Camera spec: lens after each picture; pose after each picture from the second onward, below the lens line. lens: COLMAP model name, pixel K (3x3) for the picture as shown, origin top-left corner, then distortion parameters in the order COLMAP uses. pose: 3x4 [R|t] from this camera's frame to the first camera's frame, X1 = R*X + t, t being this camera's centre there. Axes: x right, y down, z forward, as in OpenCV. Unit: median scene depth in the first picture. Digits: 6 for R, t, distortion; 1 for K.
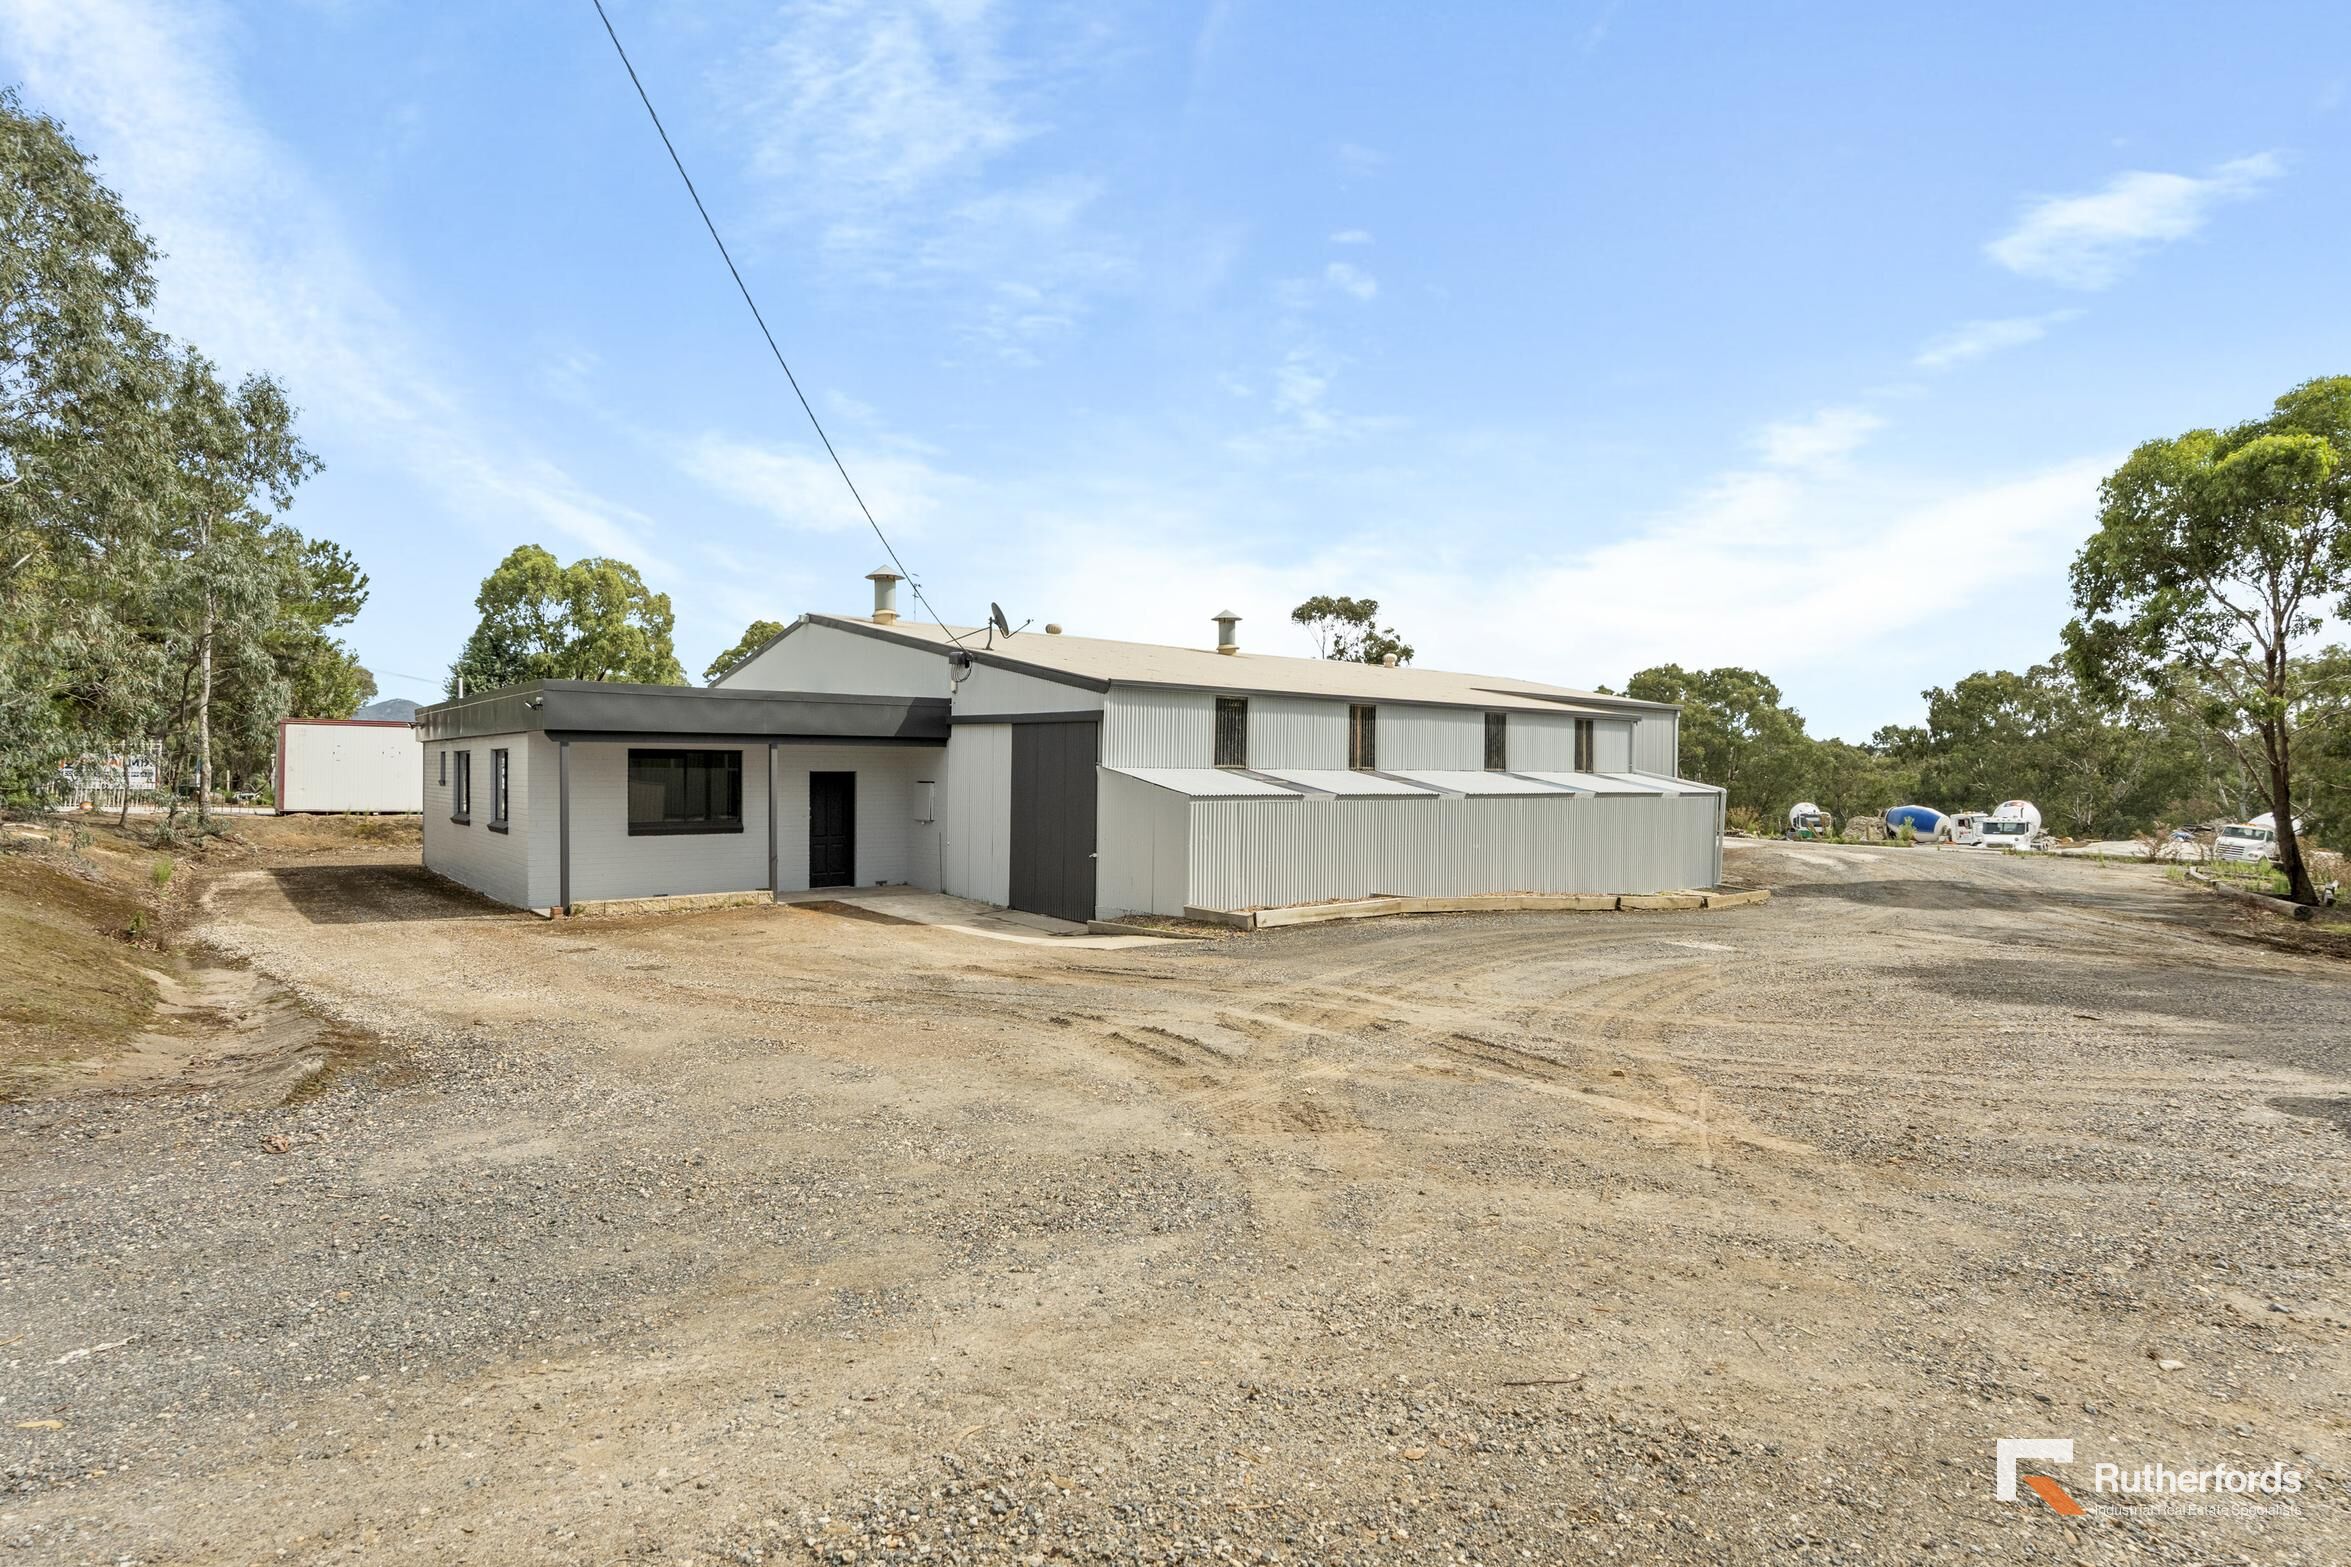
lens RADIAL K [[1224.2, 0, 1177.5], [0, 1224.2, 781.4], [0, 0, 1]] dist [-0.004189, 0.000630]
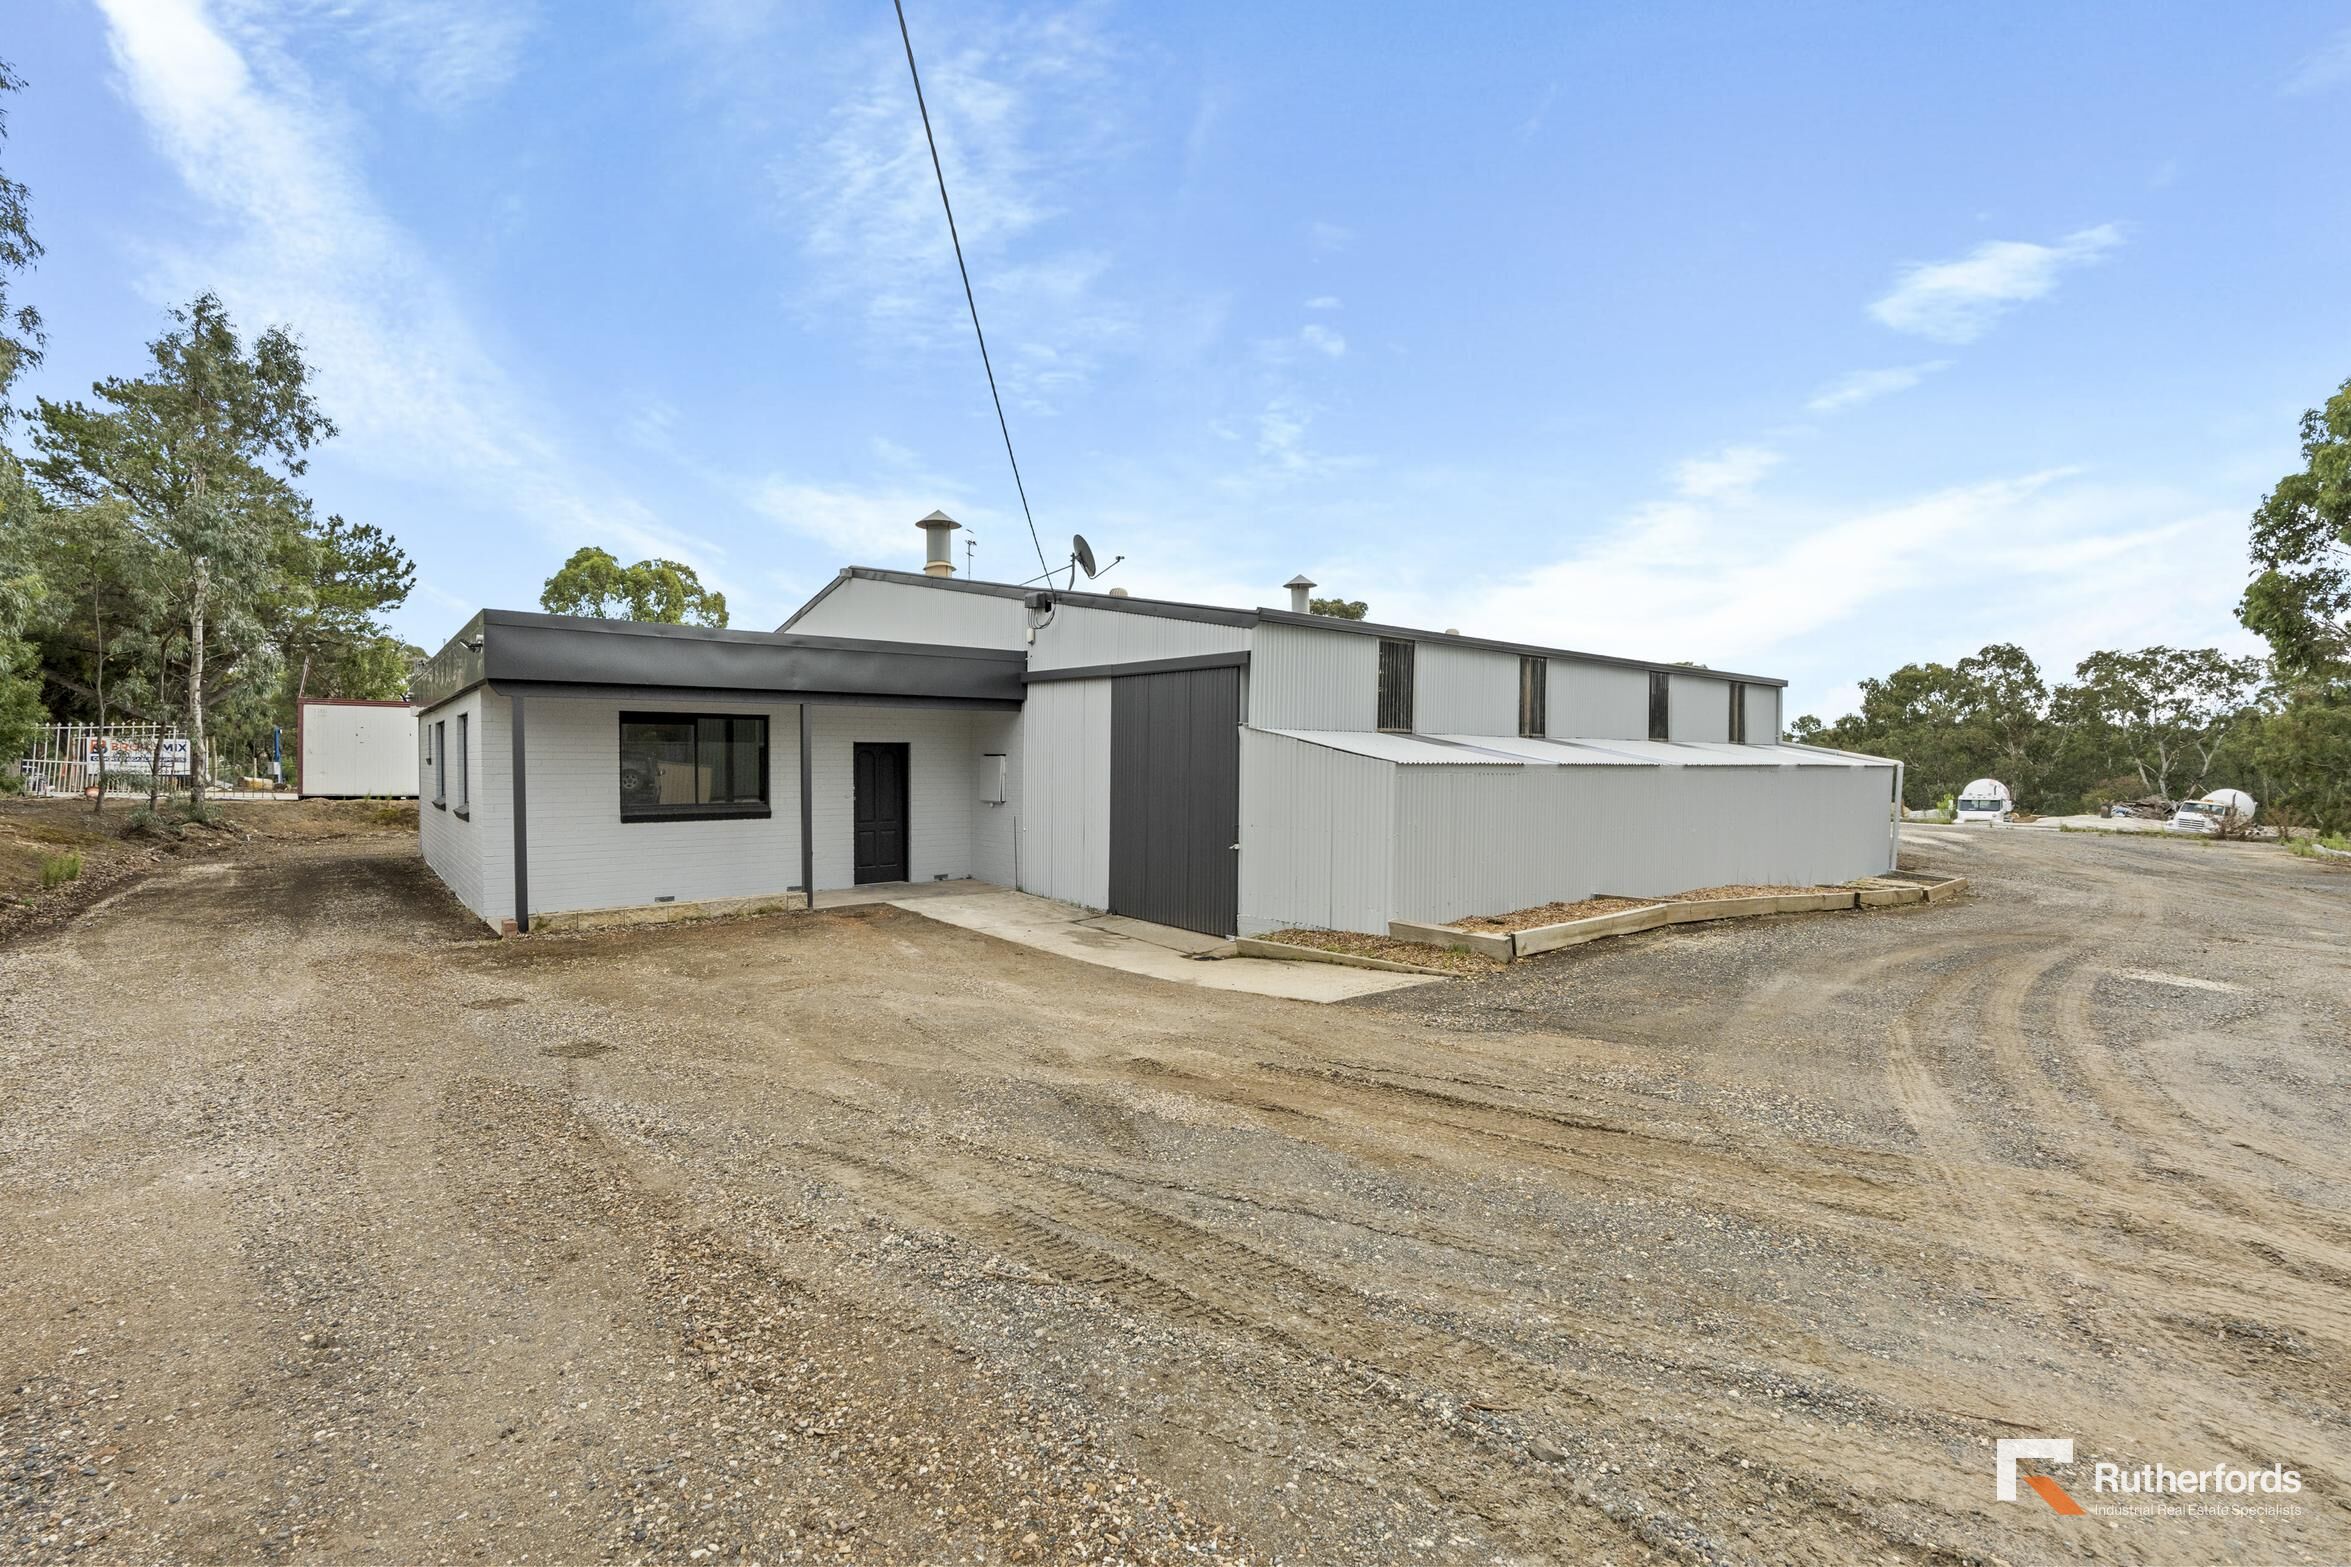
lens RADIAL K [[1032.4, 0, 1178.2], [0, 1032.4, 774.5], [0, 0, 1]] dist [-0.004299, 0.000635]
pose [[0.999960, -0.007070, 0.005519, -0.046063], [0.007053, 0.999970, 0.003189, 0.006252], [-0.005541, -0.003150, 0.999980, 0.162140]]
